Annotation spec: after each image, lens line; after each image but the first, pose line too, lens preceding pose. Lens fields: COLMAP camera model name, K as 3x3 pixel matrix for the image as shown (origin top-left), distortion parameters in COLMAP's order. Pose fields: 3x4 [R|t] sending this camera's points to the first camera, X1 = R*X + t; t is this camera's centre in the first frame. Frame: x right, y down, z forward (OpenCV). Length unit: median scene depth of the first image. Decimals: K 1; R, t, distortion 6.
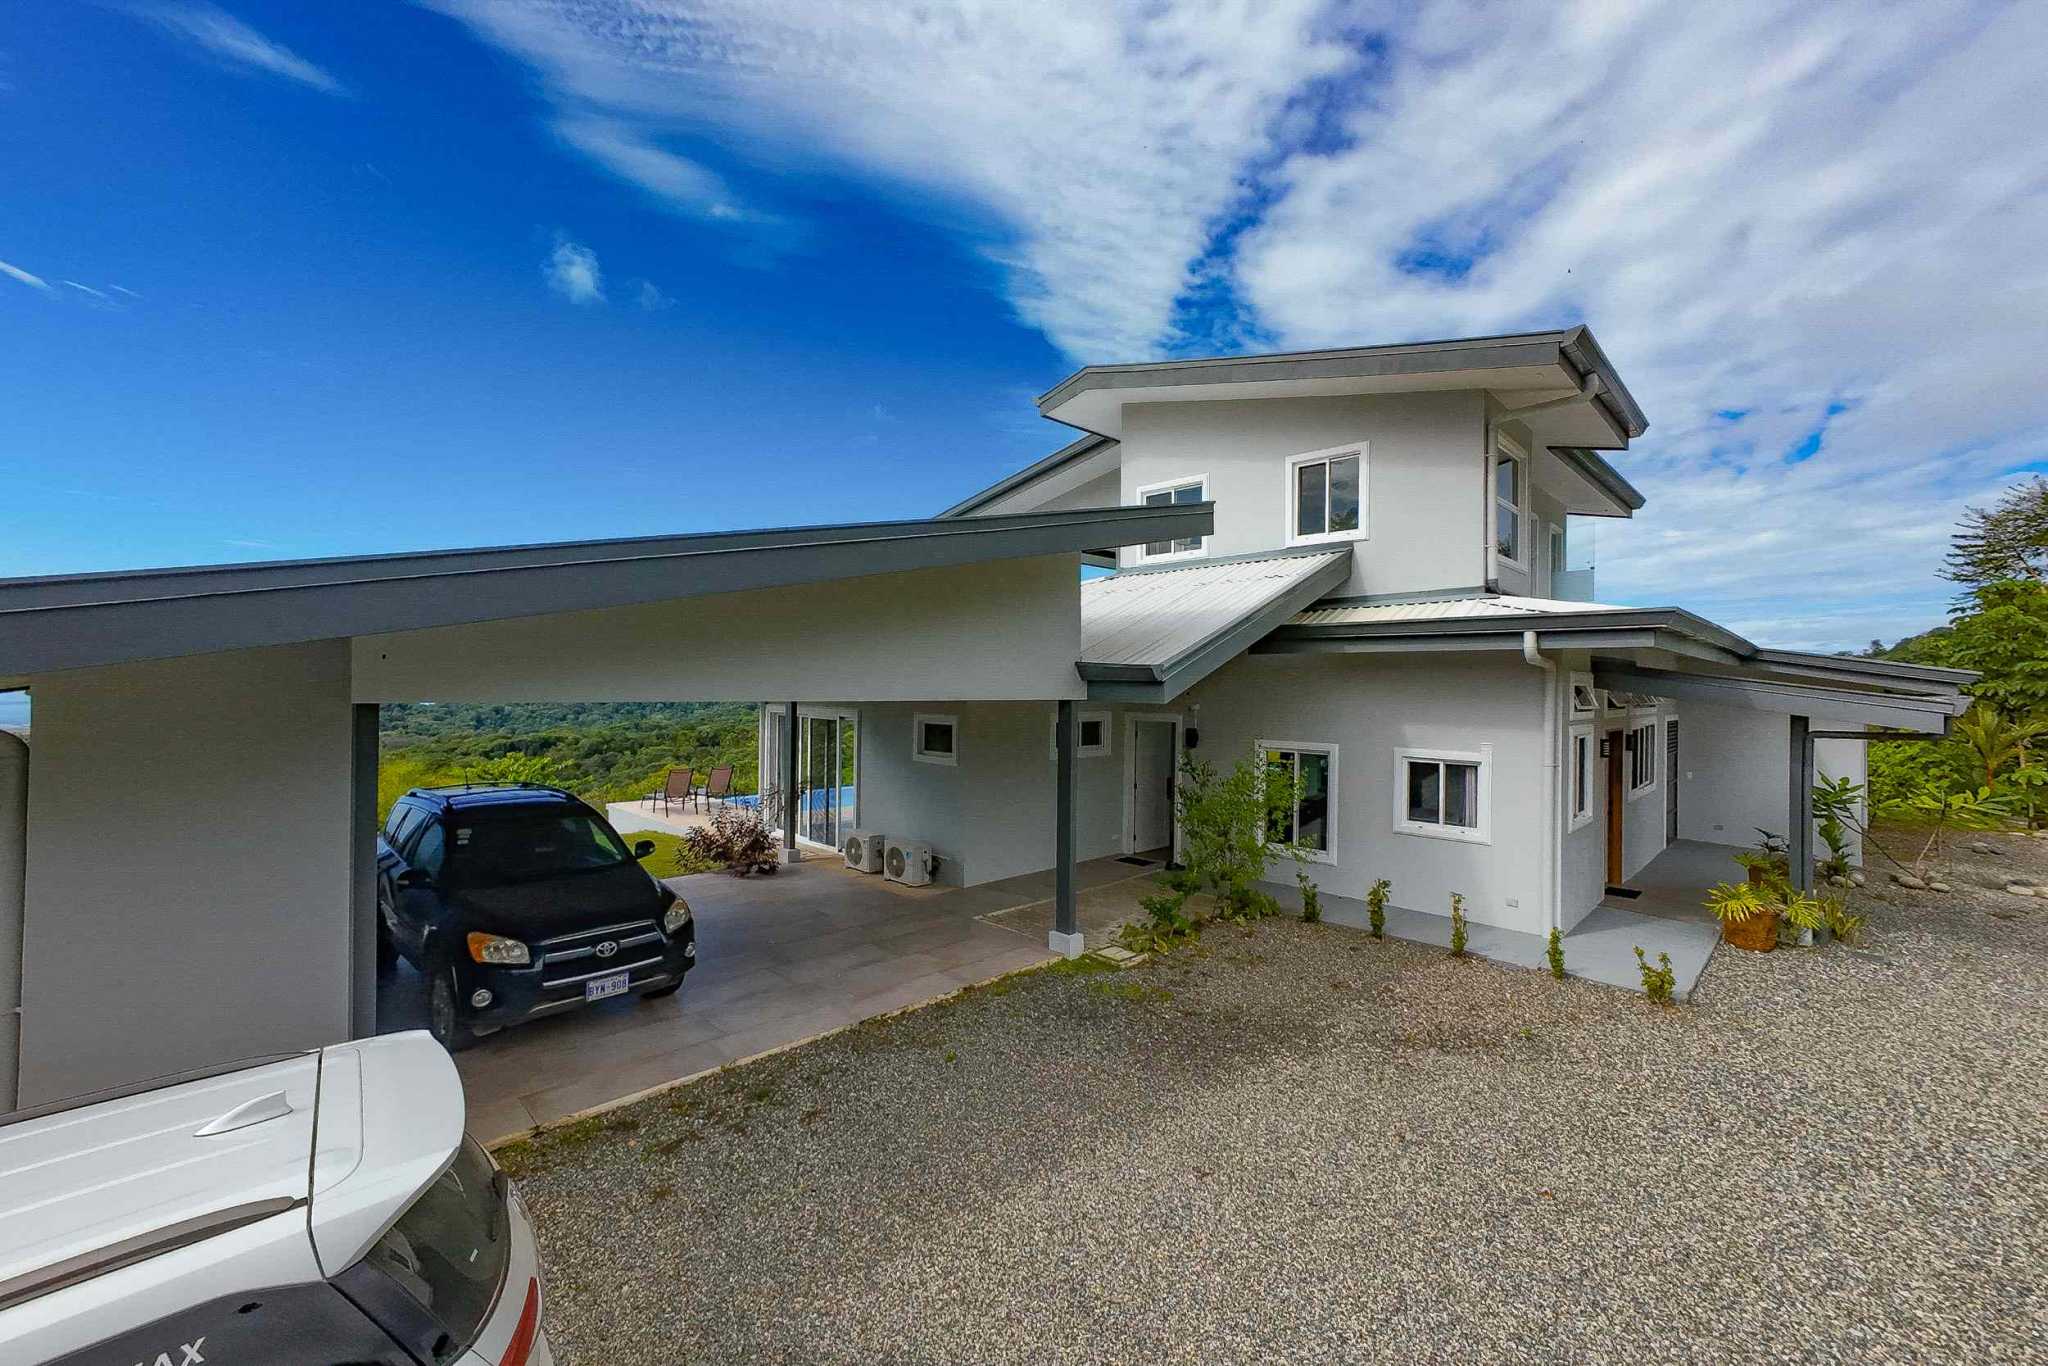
lens RADIAL K [[812.6, 0, 1024.0], [0, 812.6, 683.0], [0, 0, 1]] dist [-0.010389, 0.009840]
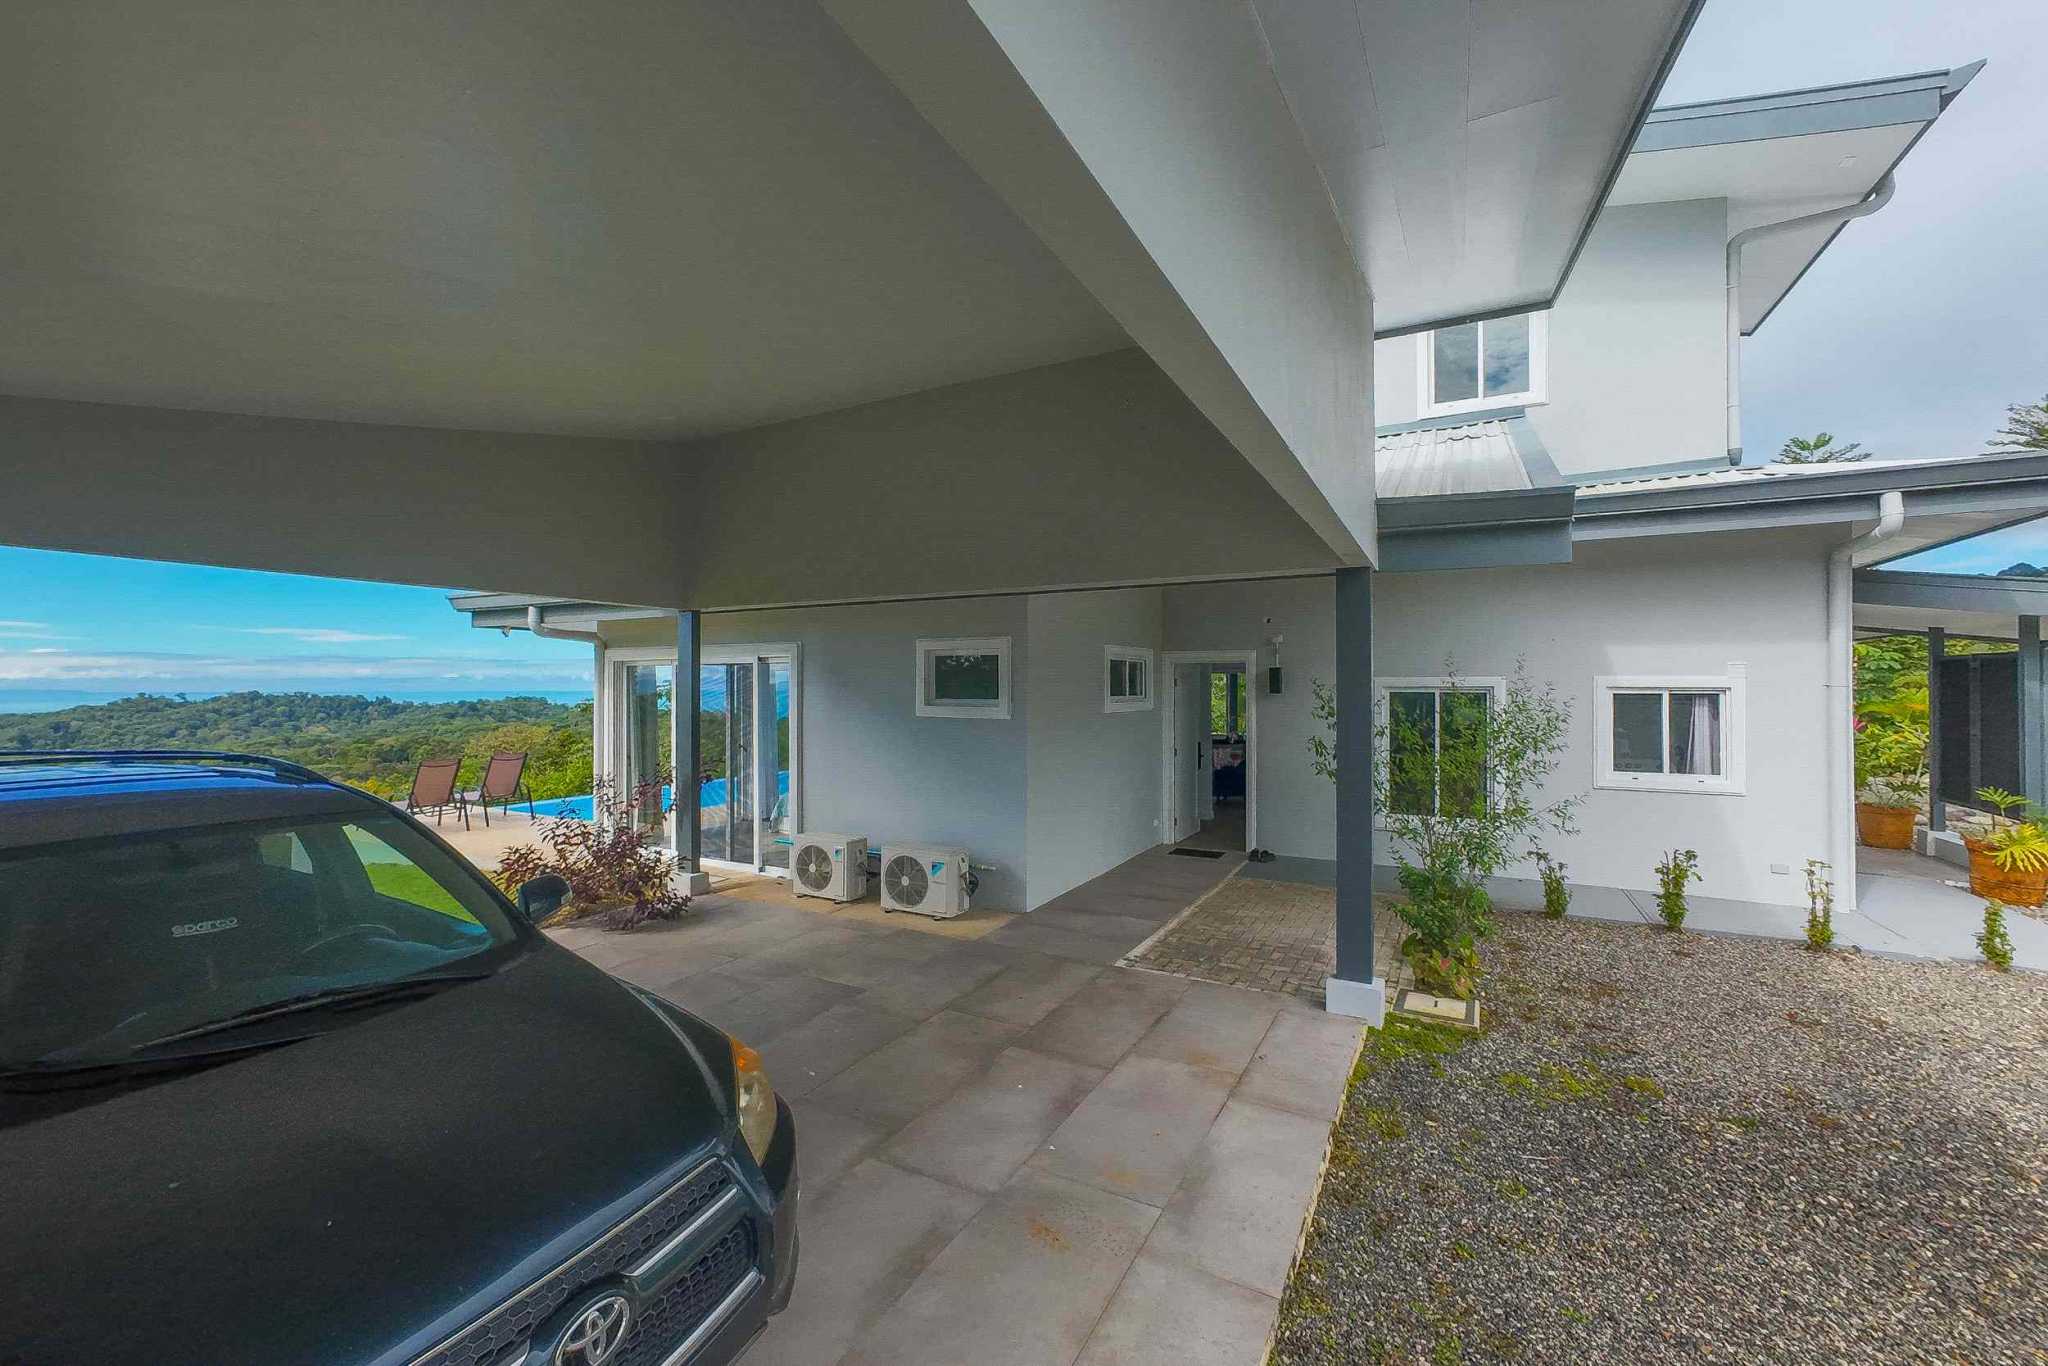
lens RADIAL K [[812.6, 0, 1024.0], [0, 812.6, 683.0], [0, 0, 1]] dist [-0.010389, 0.009840]
pose [[0.957321, -0.009606, 0.288869, -0.251779], [0.009716, 0.999952, 0.001056, 0.074523], [-0.288865, 0.001796, 0.957368, 0.400502]]
